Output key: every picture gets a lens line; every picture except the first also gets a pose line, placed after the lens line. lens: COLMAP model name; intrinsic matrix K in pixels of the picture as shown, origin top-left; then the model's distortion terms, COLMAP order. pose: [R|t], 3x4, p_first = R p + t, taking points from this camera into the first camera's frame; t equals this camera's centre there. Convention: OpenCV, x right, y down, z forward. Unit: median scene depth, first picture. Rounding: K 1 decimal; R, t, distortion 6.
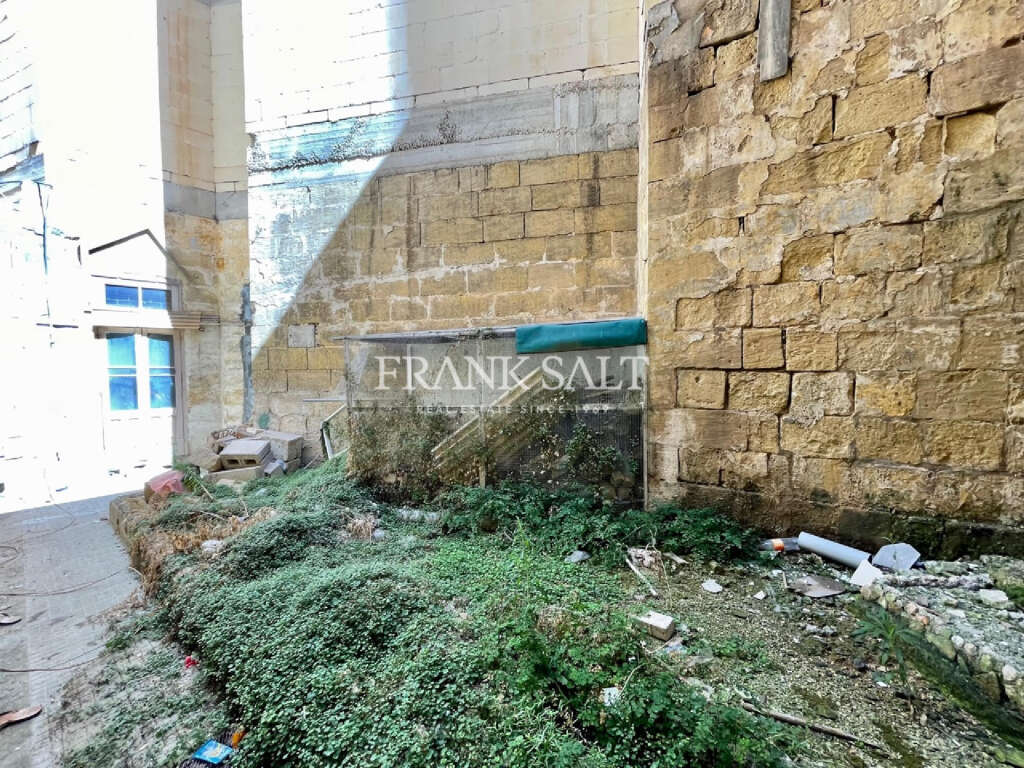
lens RADIAL K [[411.8, 0, 513.7], [0, 411.8, 383.9], [0, 0, 1]] dist [-0.007007, 0.001208]
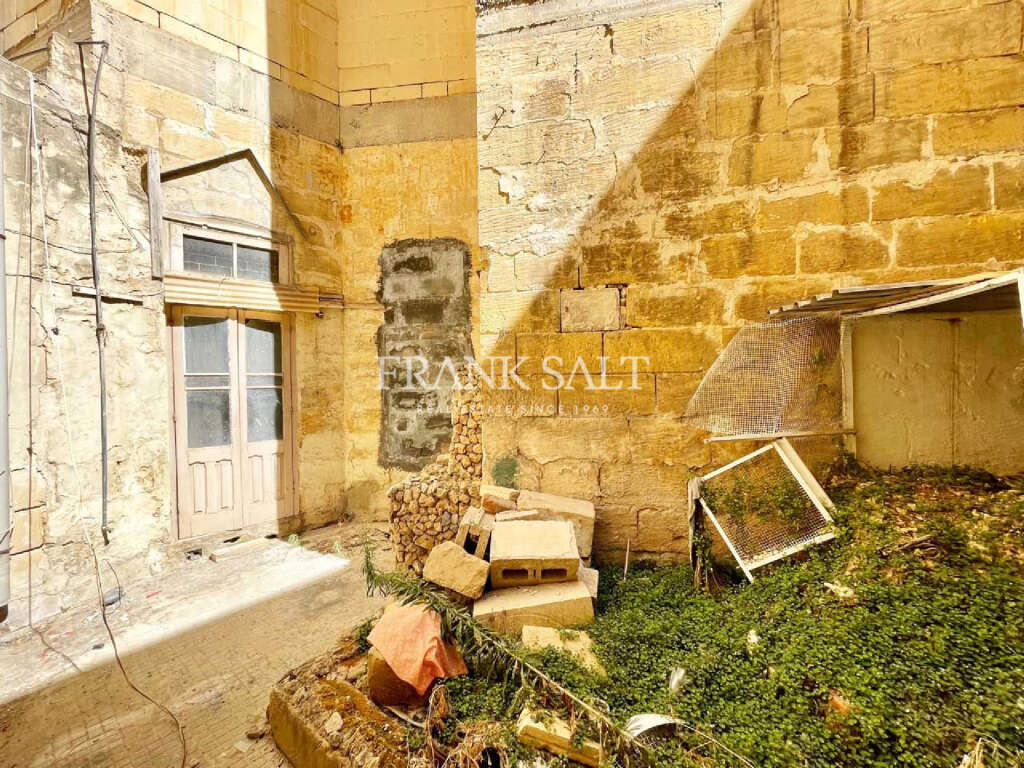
lens RADIAL K [[411.8, 0, 510.1], [0, 411.8, 383.9], [0, 0, 1]] dist [-0.007007, 0.001208]
pose [[0.999945, -0.008681, 0.005877, -0.610017], [0.008826, 0.999643, -0.025226, -0.009169], [-0.005655, 0.025276, 0.999665, 0.471498]]
